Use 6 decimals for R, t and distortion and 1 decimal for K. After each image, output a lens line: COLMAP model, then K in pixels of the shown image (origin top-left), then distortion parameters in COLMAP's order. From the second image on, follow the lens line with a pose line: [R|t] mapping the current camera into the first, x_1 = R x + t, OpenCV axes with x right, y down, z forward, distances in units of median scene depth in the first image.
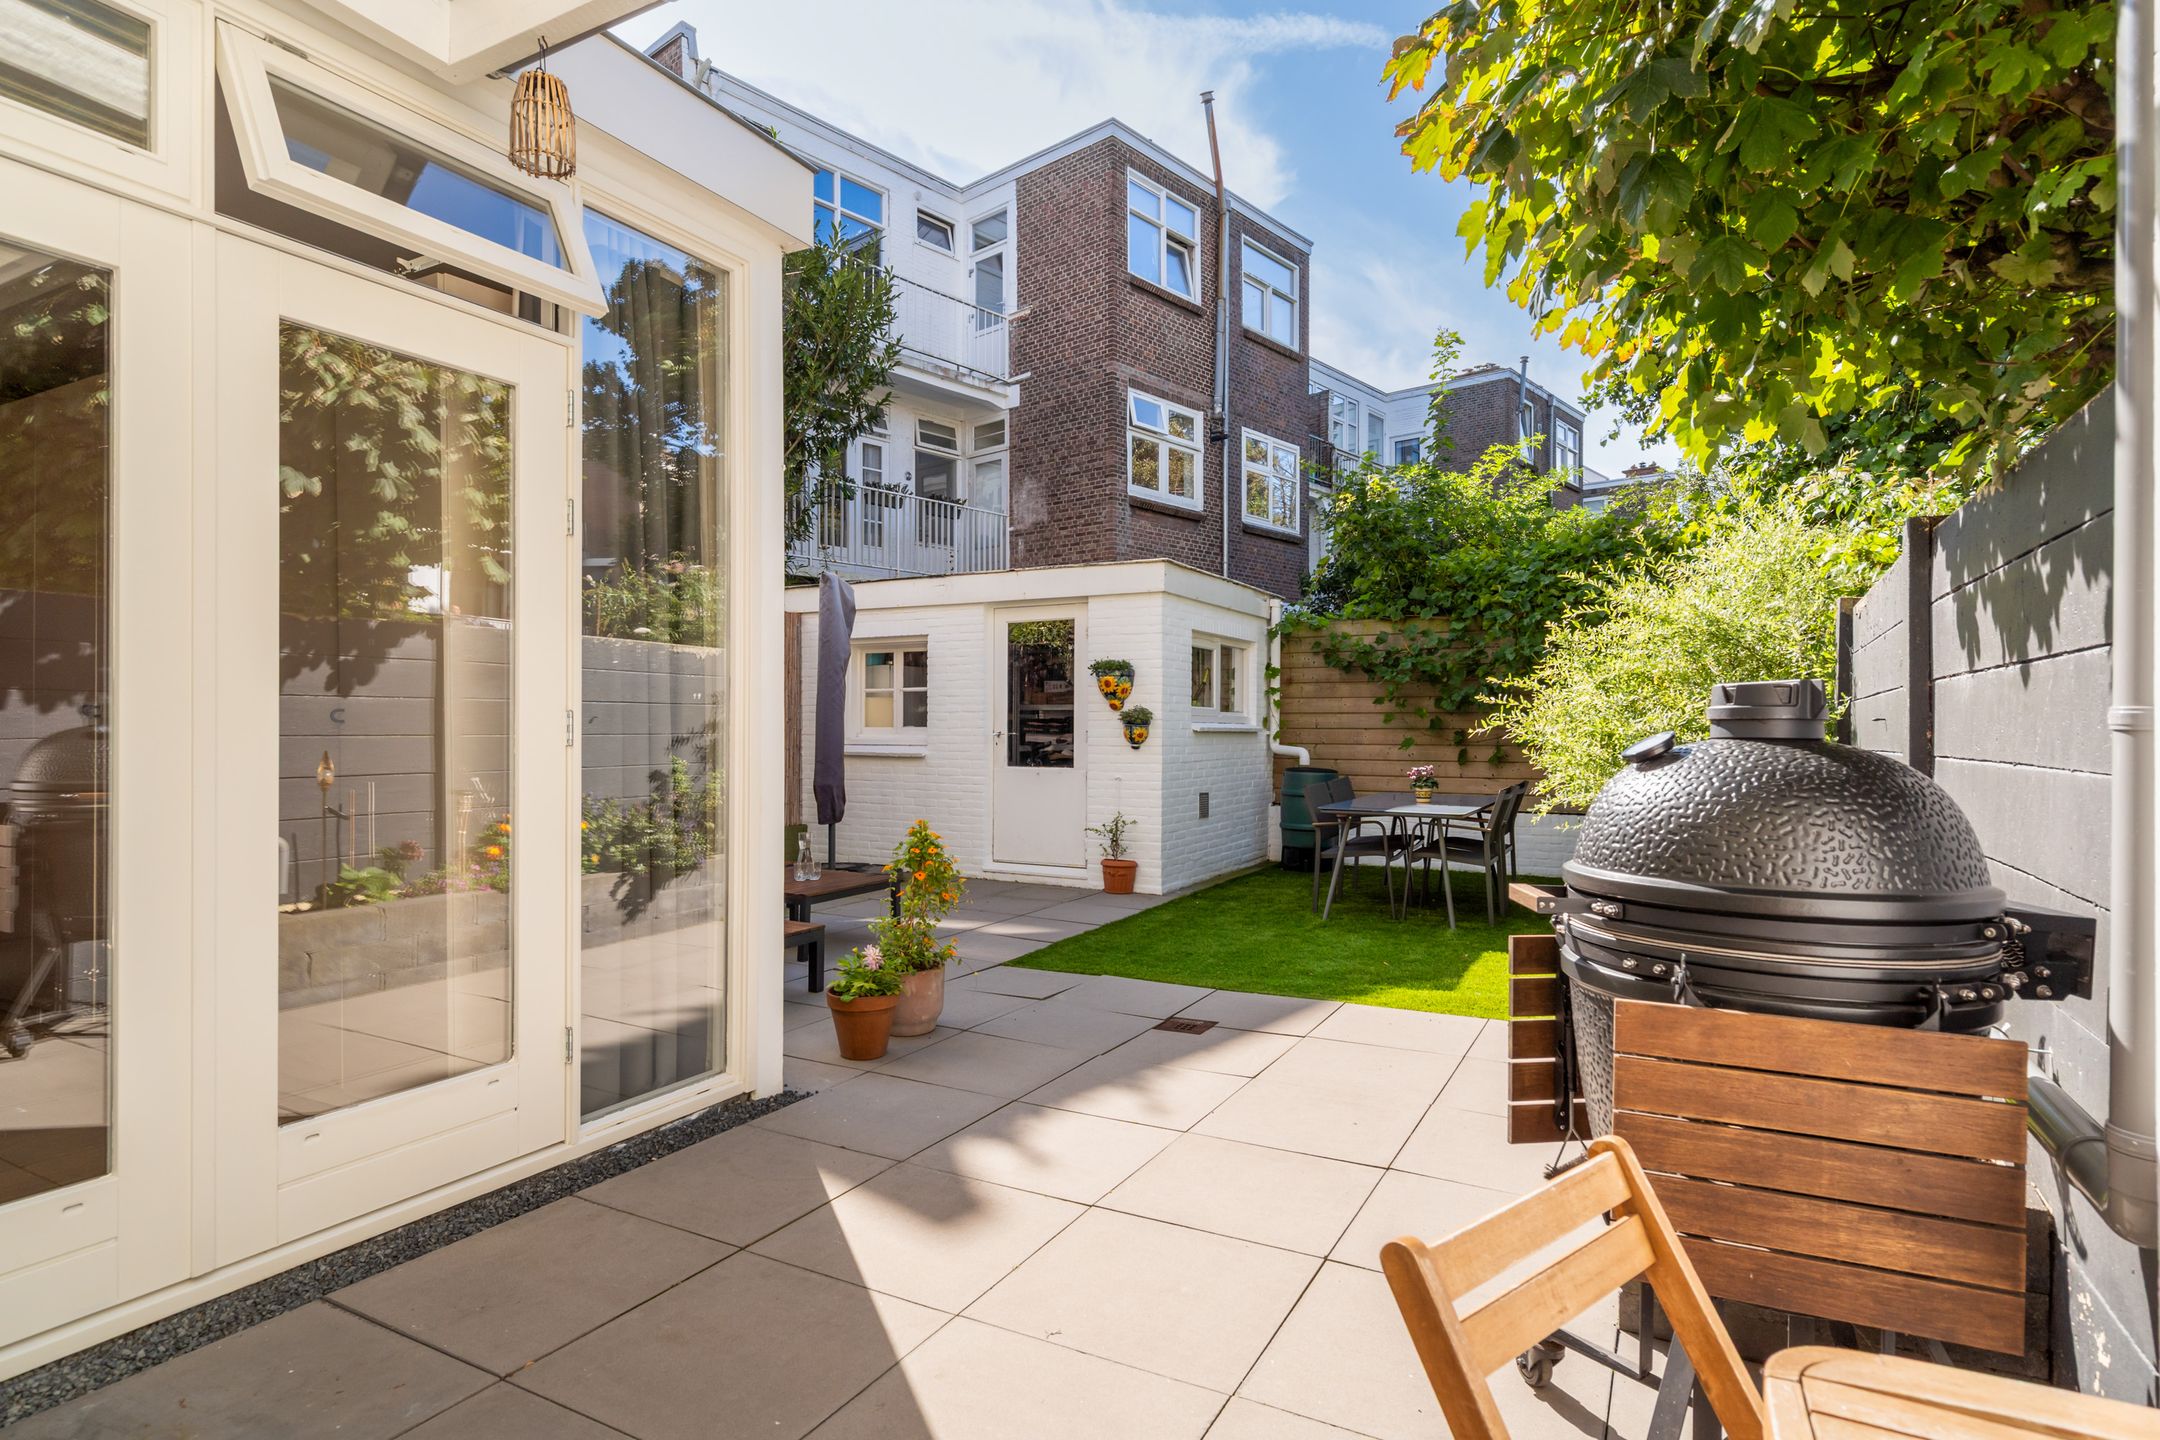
lens RADIAL K [[1135.3, 0, 1075.7], [0, 1135.3, 727.7], [0, 0, 1]] dist [-0.000802, 0.001008]
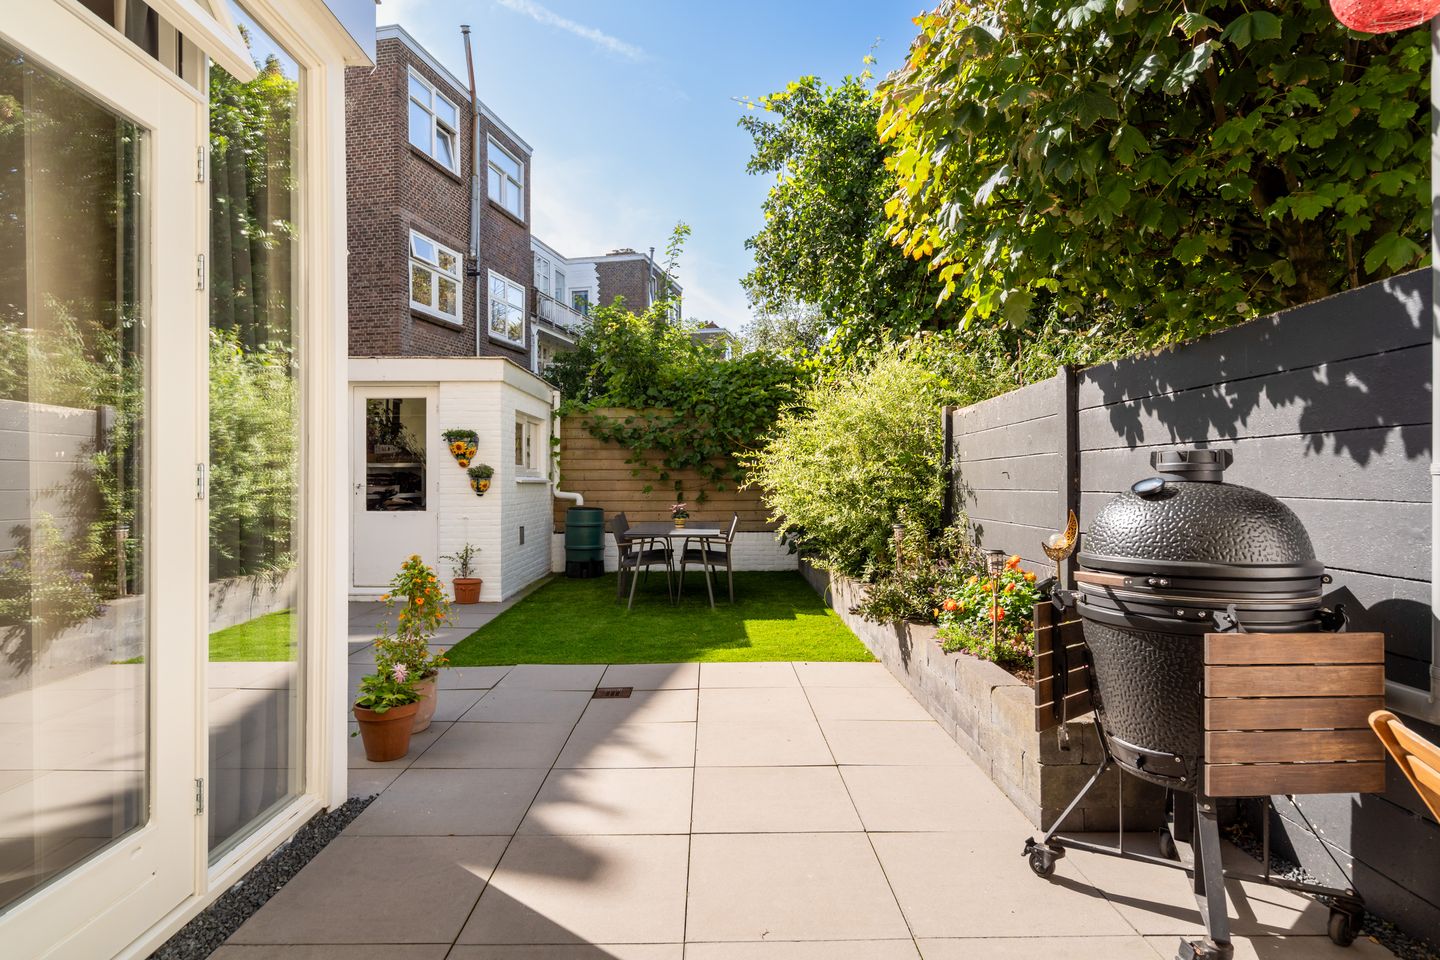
lens RADIAL K [[757.1, 0, 723.6], [0, 757.1, 477.4], [0, 0, 1]] dist [-0.000142, 0.000786]
pose [[0.870840, -0.003908, 0.491551, -0.115464], [0.005623, 0.999982, -0.002010, 0.000117], [-0.491535, 0.004515, 0.870846, 0.058204]]
